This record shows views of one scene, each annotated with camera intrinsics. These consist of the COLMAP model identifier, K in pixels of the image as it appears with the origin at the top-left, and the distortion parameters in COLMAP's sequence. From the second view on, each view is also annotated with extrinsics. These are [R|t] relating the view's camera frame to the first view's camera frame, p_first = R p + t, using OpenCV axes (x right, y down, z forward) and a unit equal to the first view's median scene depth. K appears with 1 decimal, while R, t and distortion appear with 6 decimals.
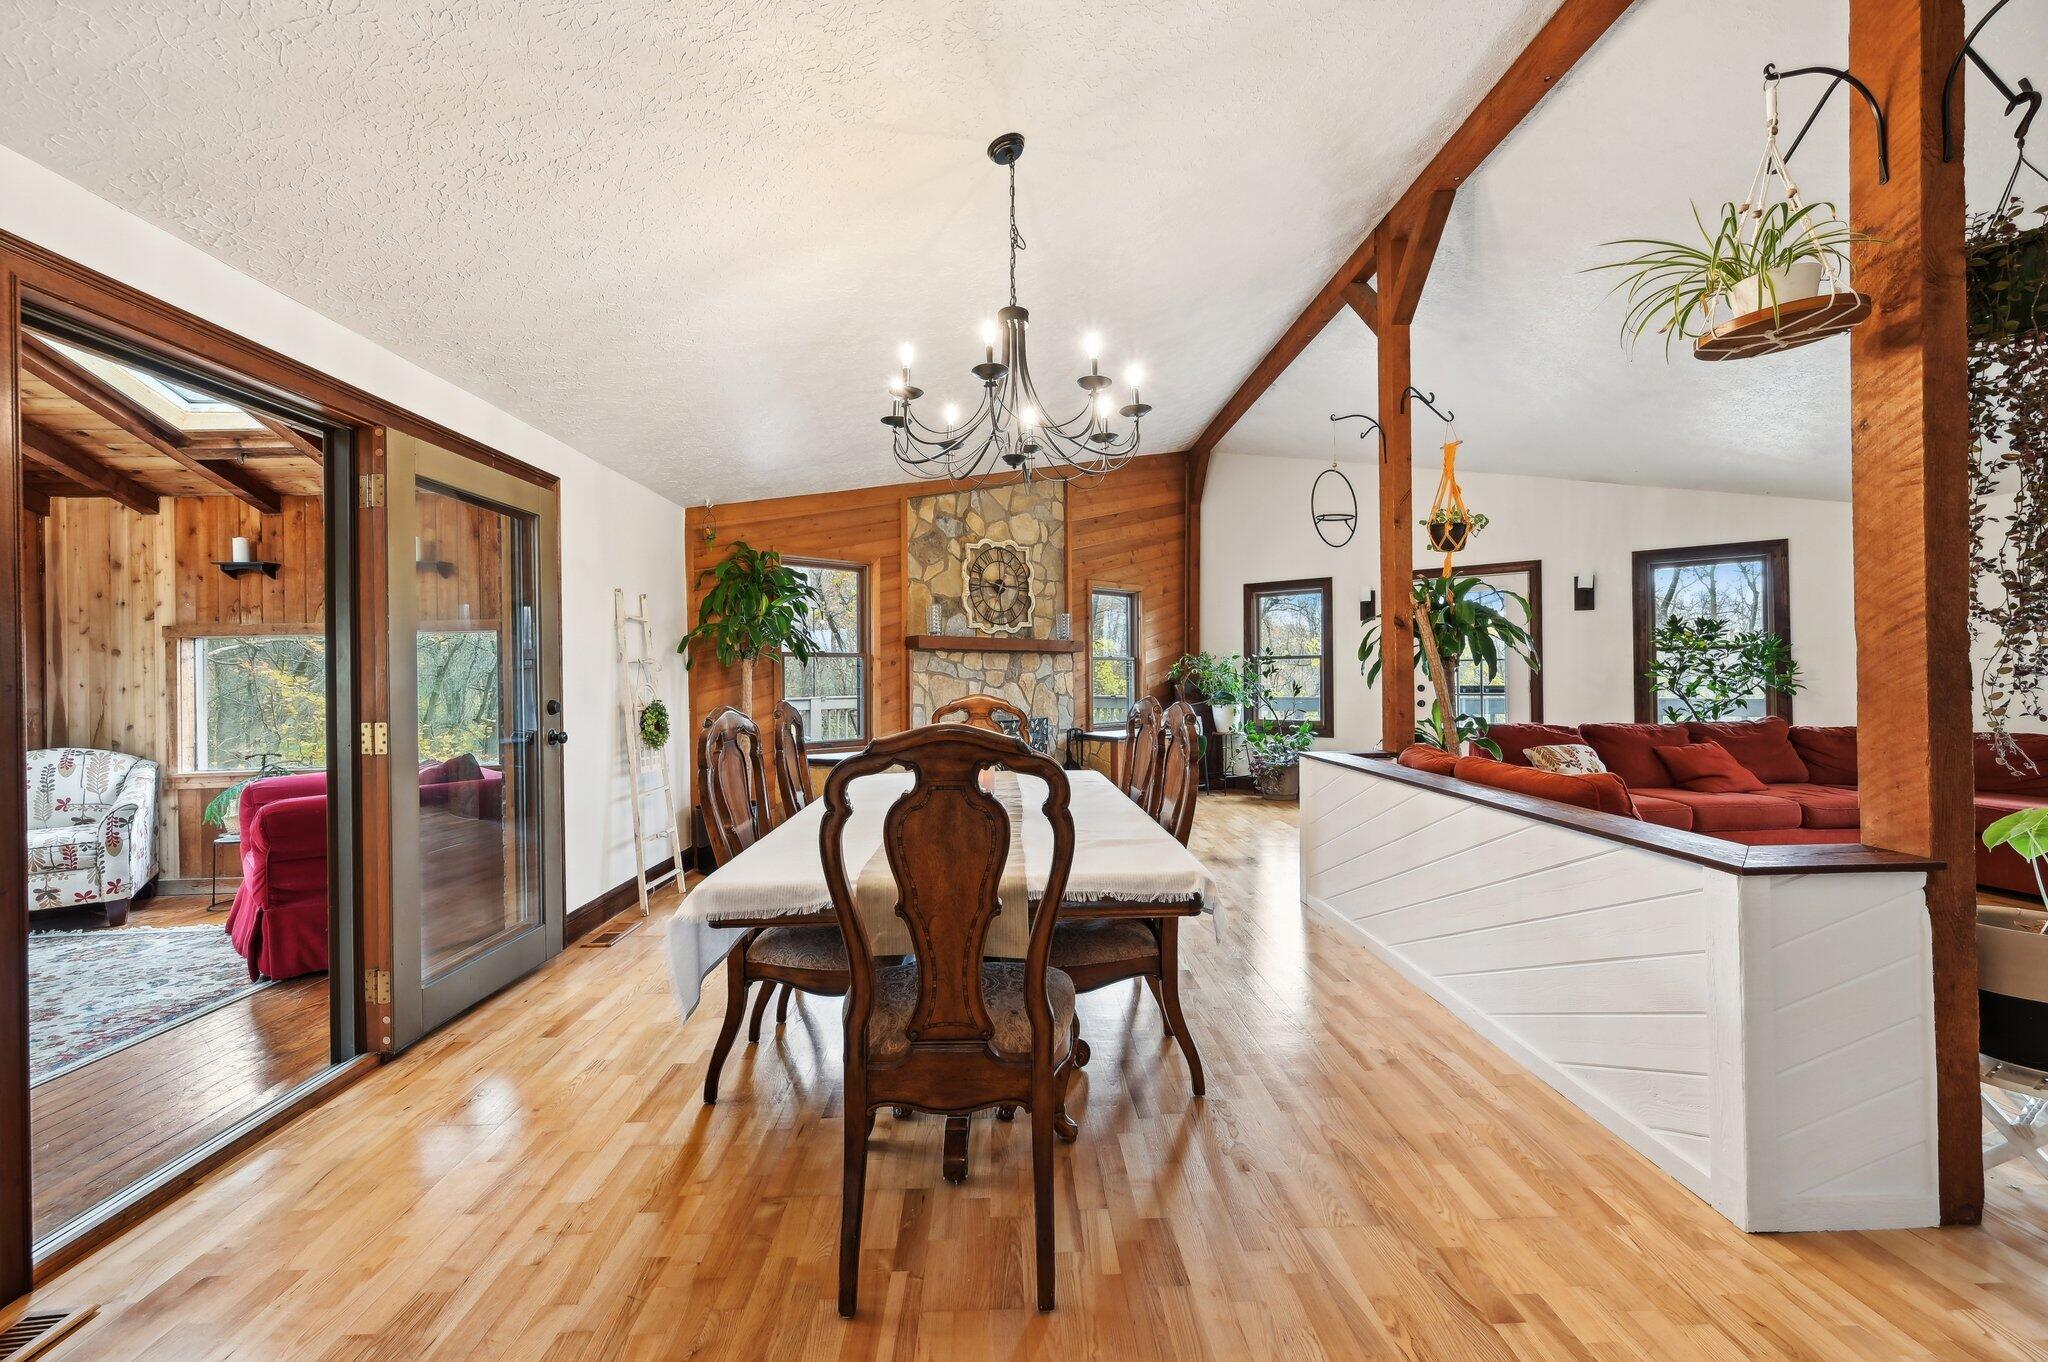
lens RADIAL K [[820.2, 0, 1040.6], [0, 820.2, 665.5], [0, 0, 1]] dist [-0.002122, 0.000557]
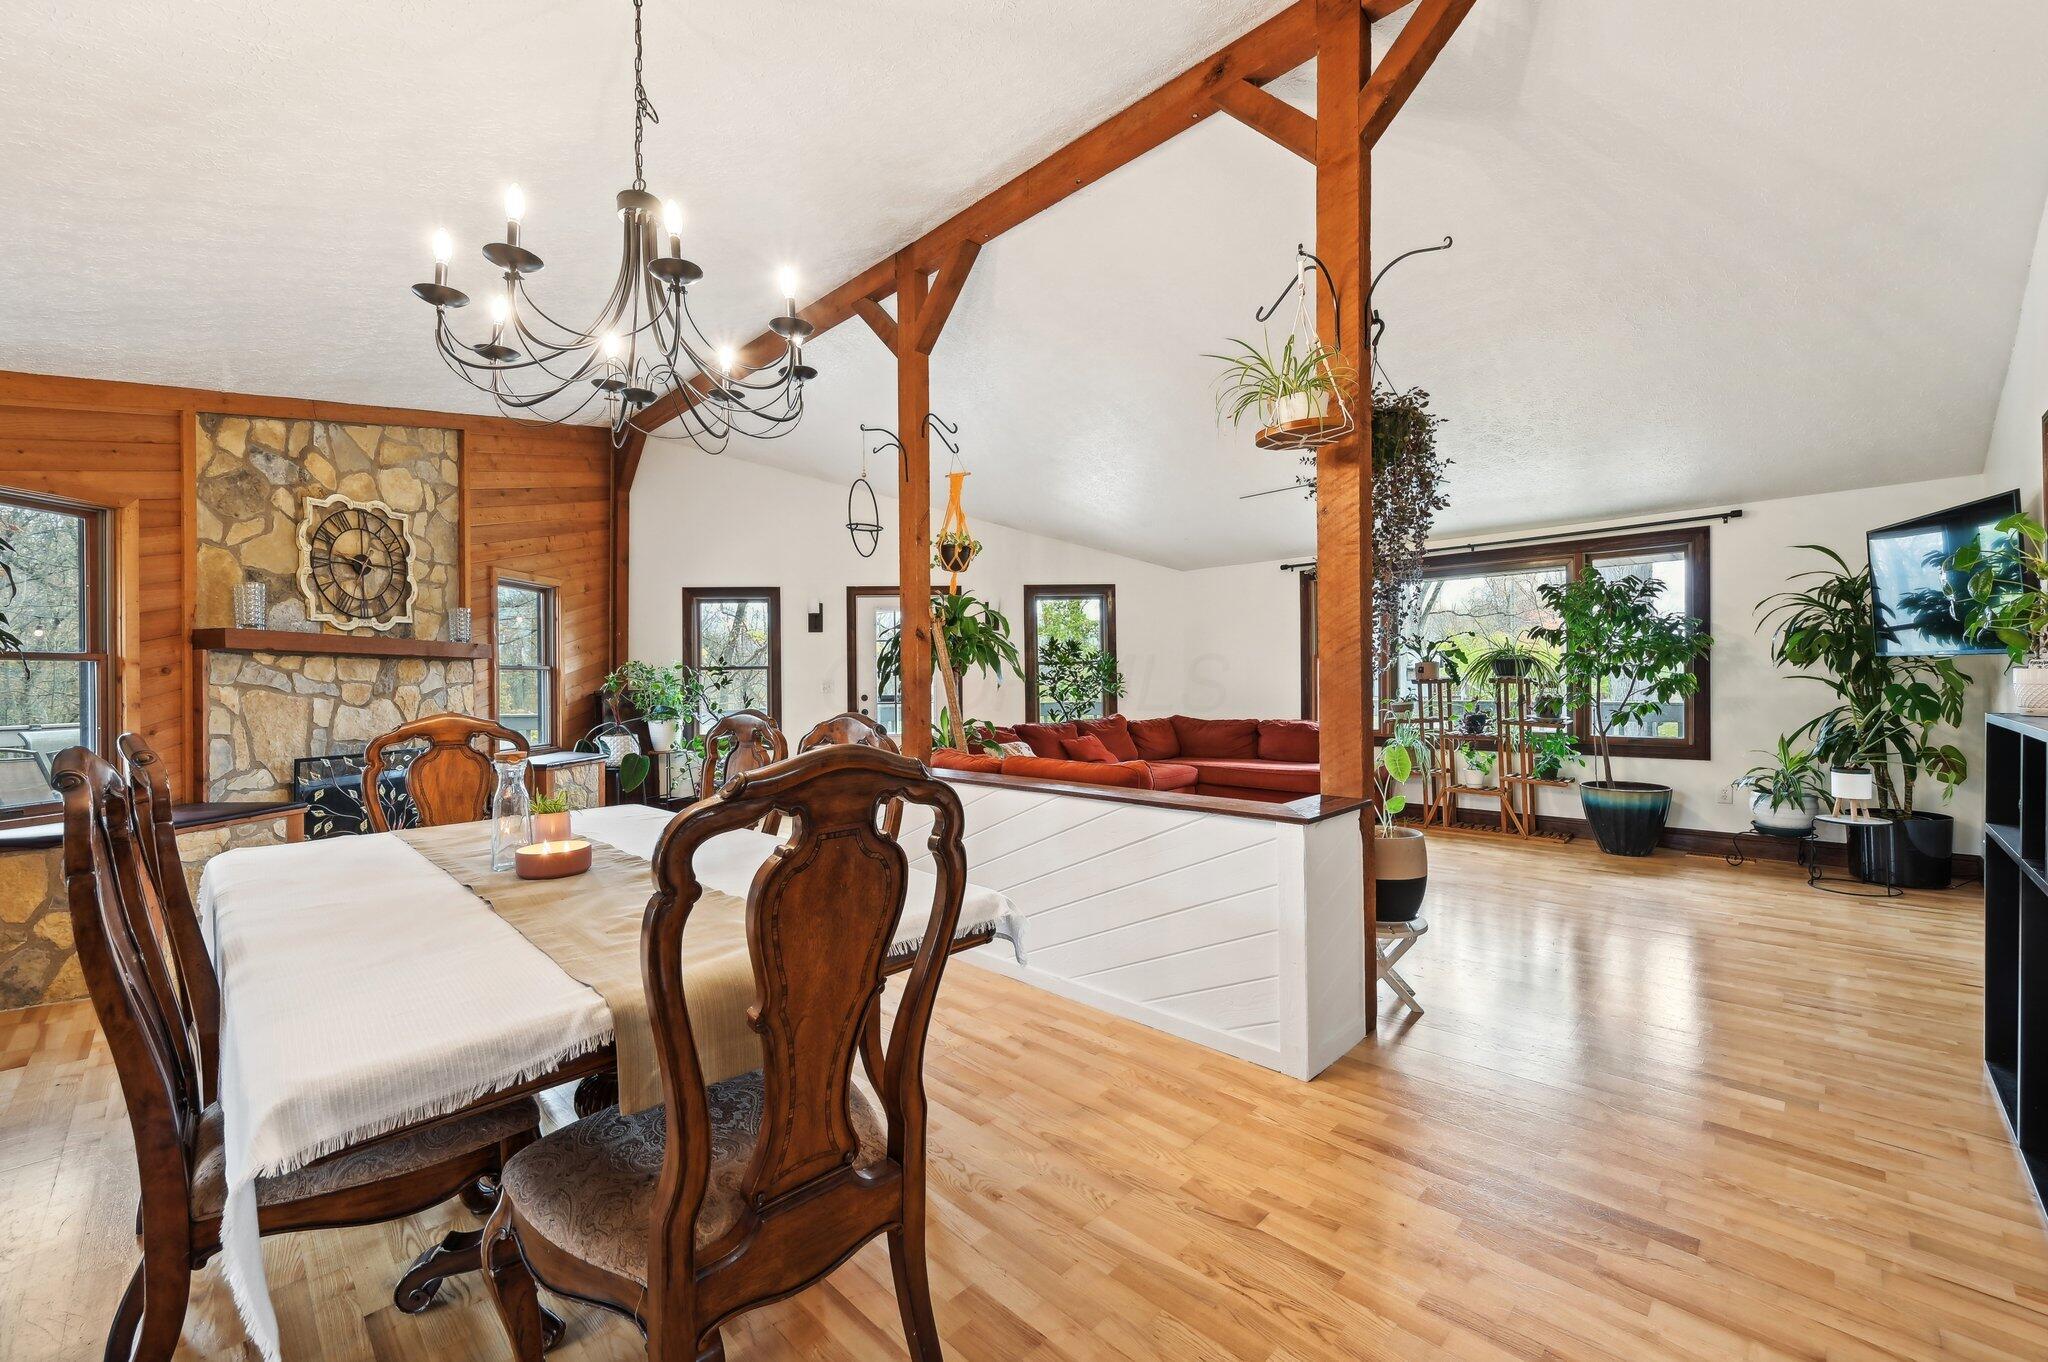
lens RADIAL K [[820.2, 0, 1028.5], [0, 820.2, 679.2], [0, 0, 1]] dist [-0.002122, 0.000557]
pose [[0.728147, -0.000437, 0.685421, -0.162511], [-0.000057, 1.000000, 0.000699, 0.003804], [-0.685421, -0.000548, 0.728147, 0.118595]]
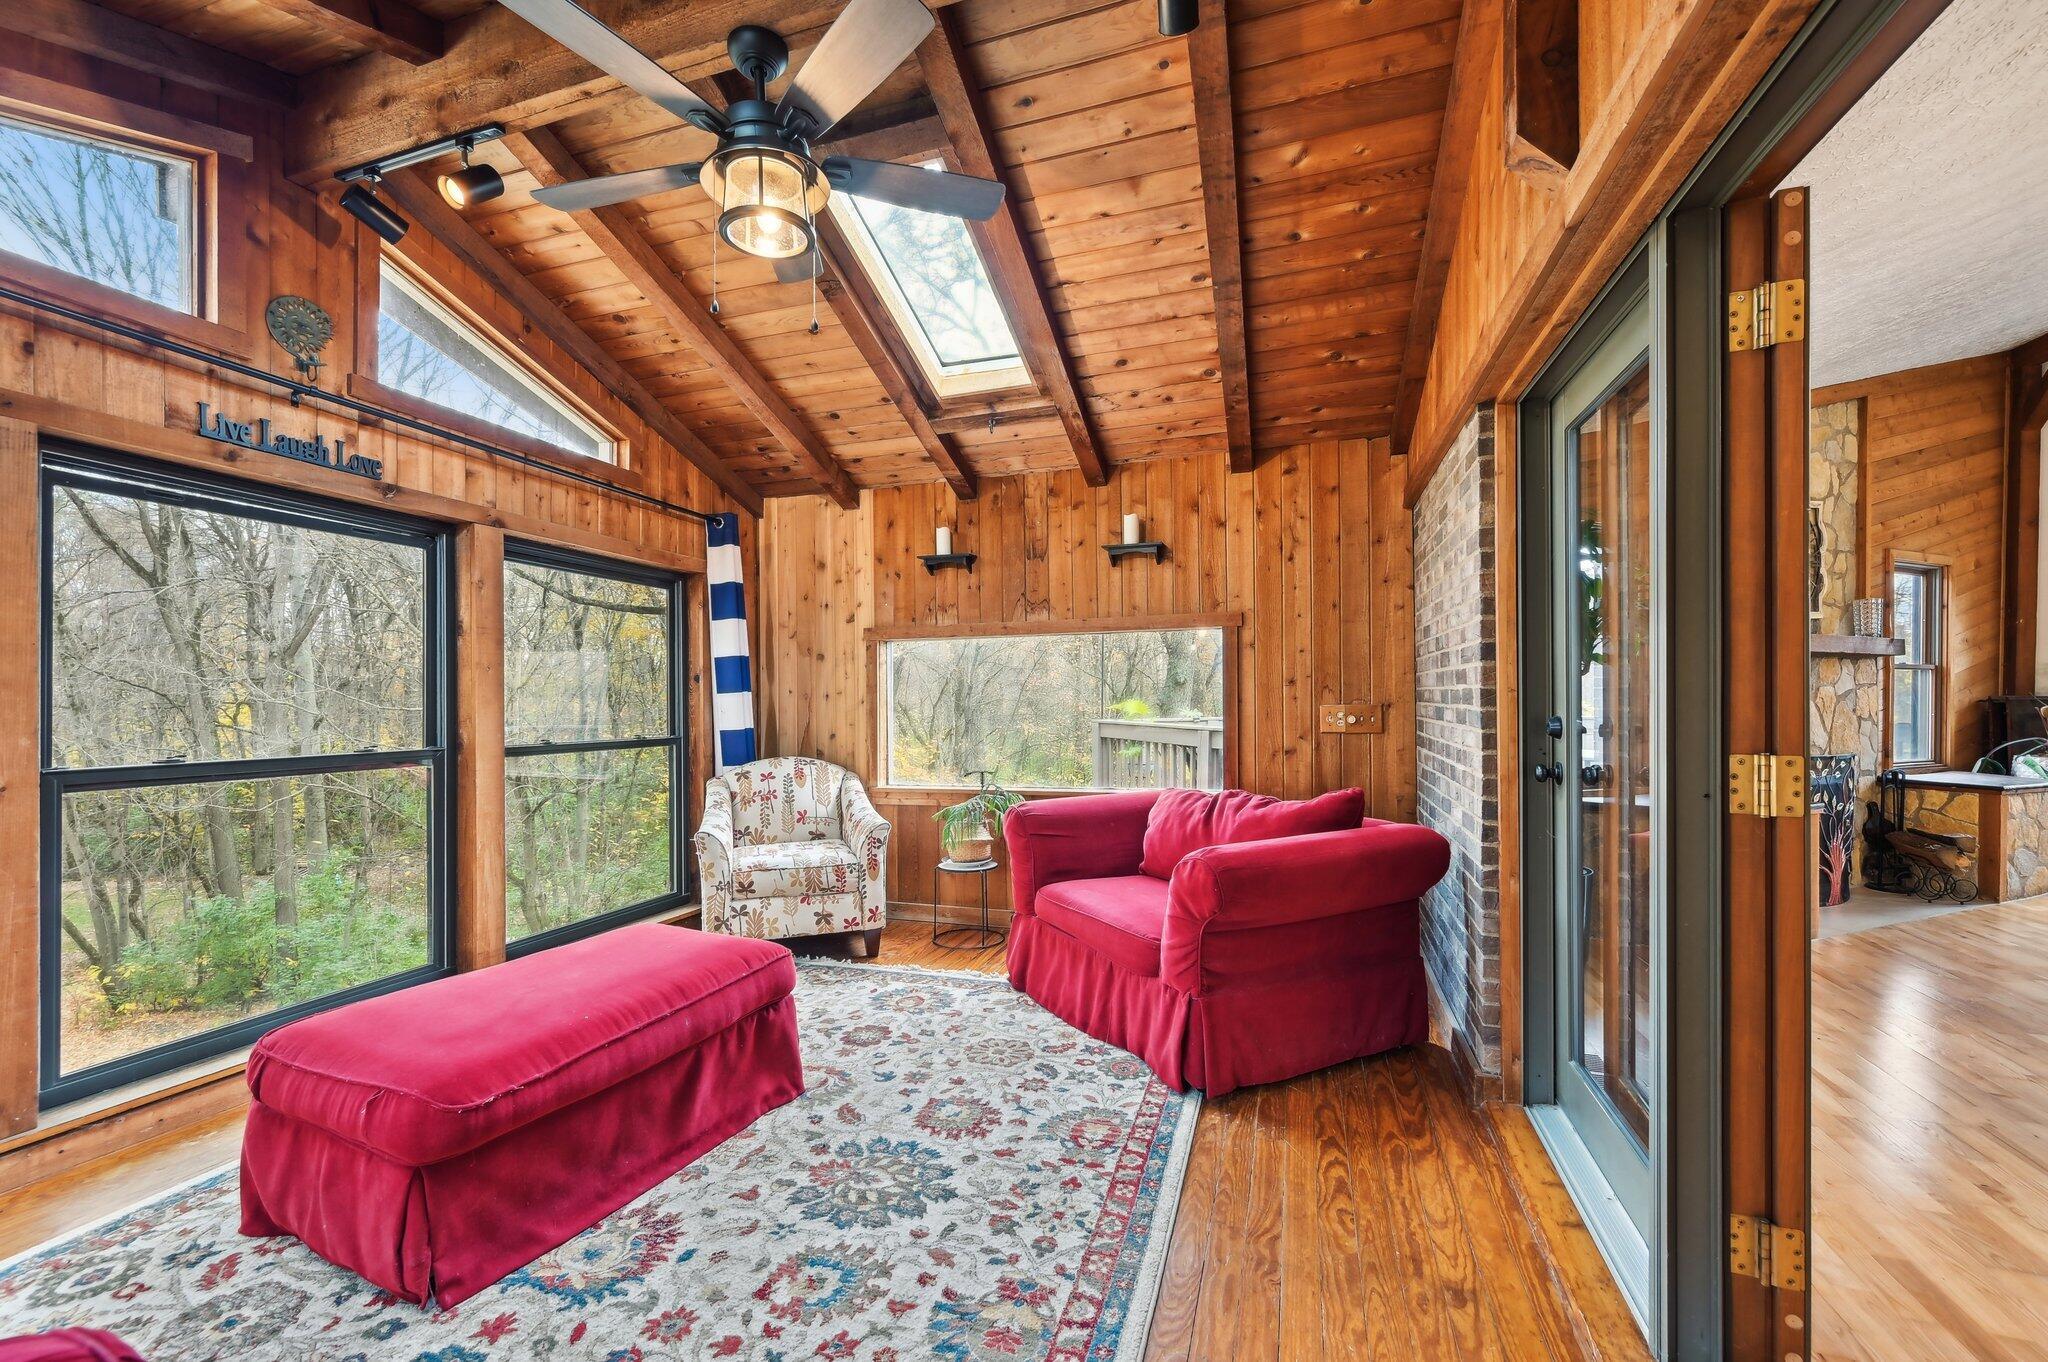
lens RADIAL K [[820.2, 0, 1013.1], [0, 820.2, 693.2], [0, 0, 1]] dist [-0.002122, 0.000557]
pose [[0.938108, 0.007993, -0.346249, -0.588295], [-0.004091, 0.999920, 0.011998, 0.013678], [0.346317, -0.009838, 0.938066, 0.182230]]
